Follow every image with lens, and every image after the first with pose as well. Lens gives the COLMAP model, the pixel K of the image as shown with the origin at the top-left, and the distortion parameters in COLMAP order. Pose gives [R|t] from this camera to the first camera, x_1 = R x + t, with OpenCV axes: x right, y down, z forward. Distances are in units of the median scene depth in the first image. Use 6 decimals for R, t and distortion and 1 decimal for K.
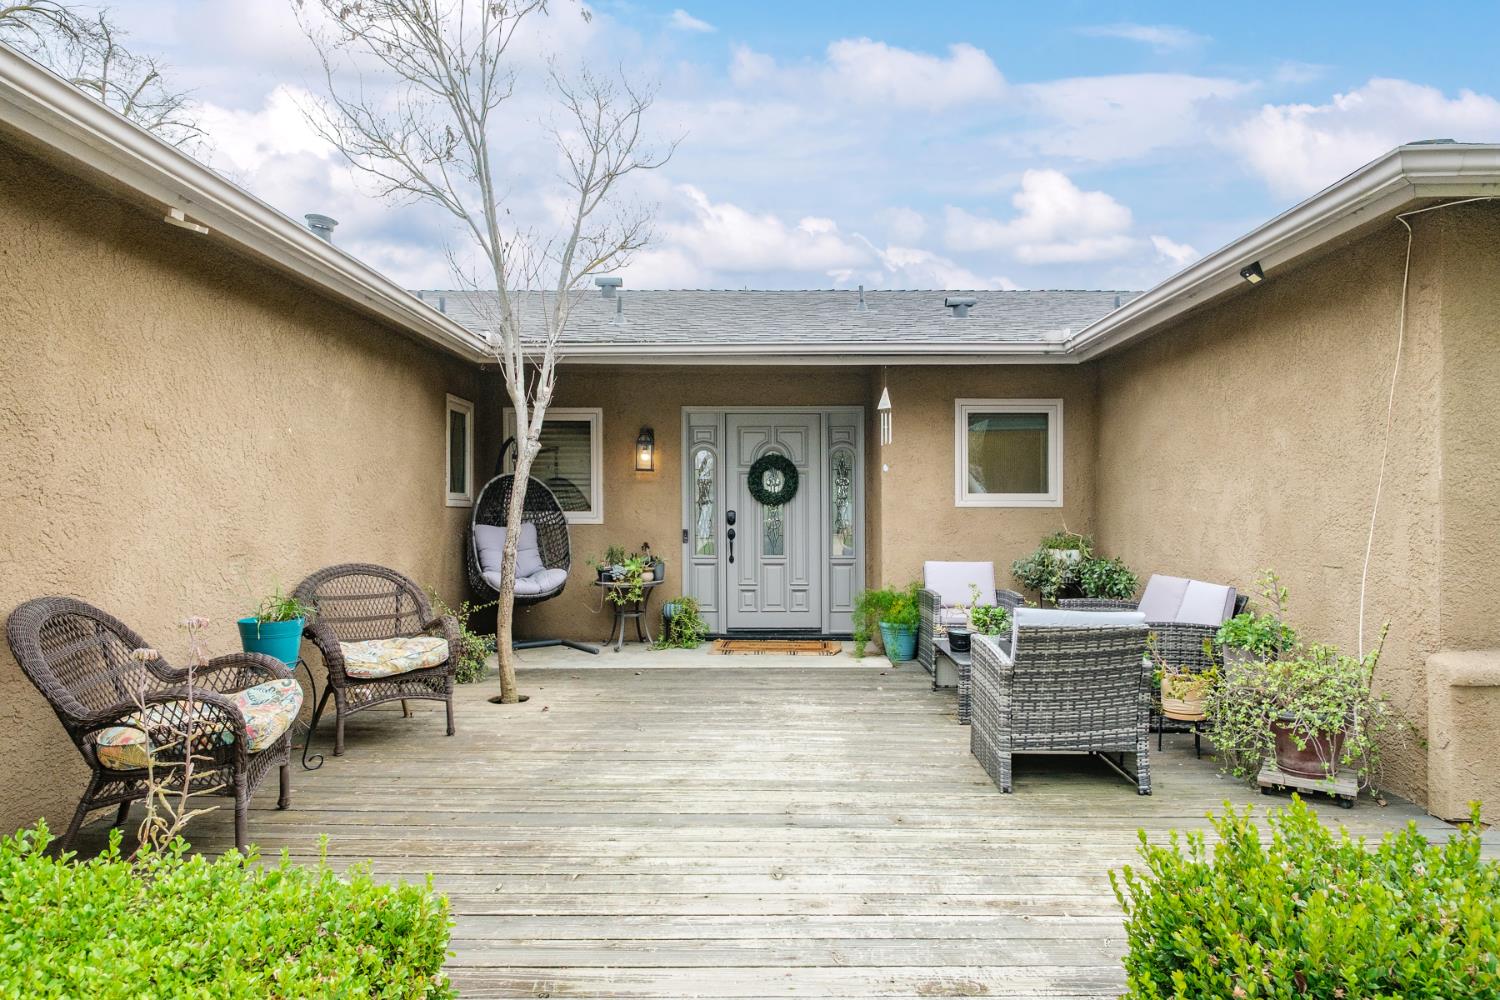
lens RADIAL K [[810.1, 0, 742.6], [0, 810.1, 505.3], [0, 0, 1]] dist [0.003884, 0.000553]
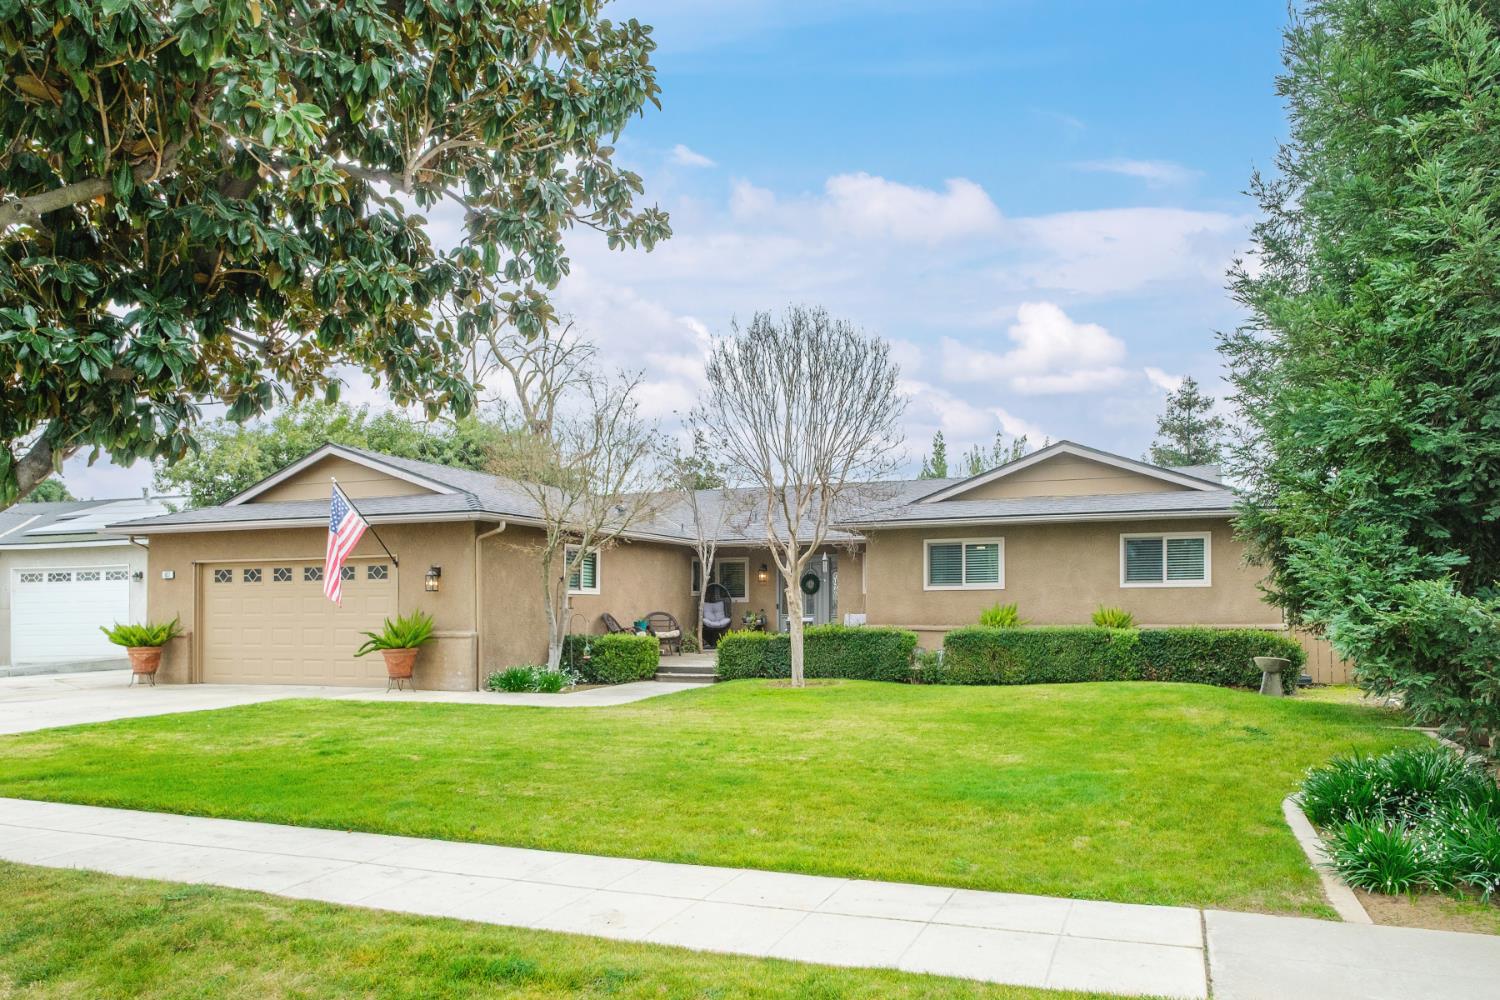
lens RADIAL K [[810.1, 0, 742.6], [0, 810.1, 505.3], [0, 0, 1]] dist [0.003884, 0.000553]
pose [[0.934615, -0.043994, -0.352930, 1.066659], [0.007640, 0.994574, -0.103746, -0.020492], [0.355579, 0.094266, 0.929880, -2.079744]]
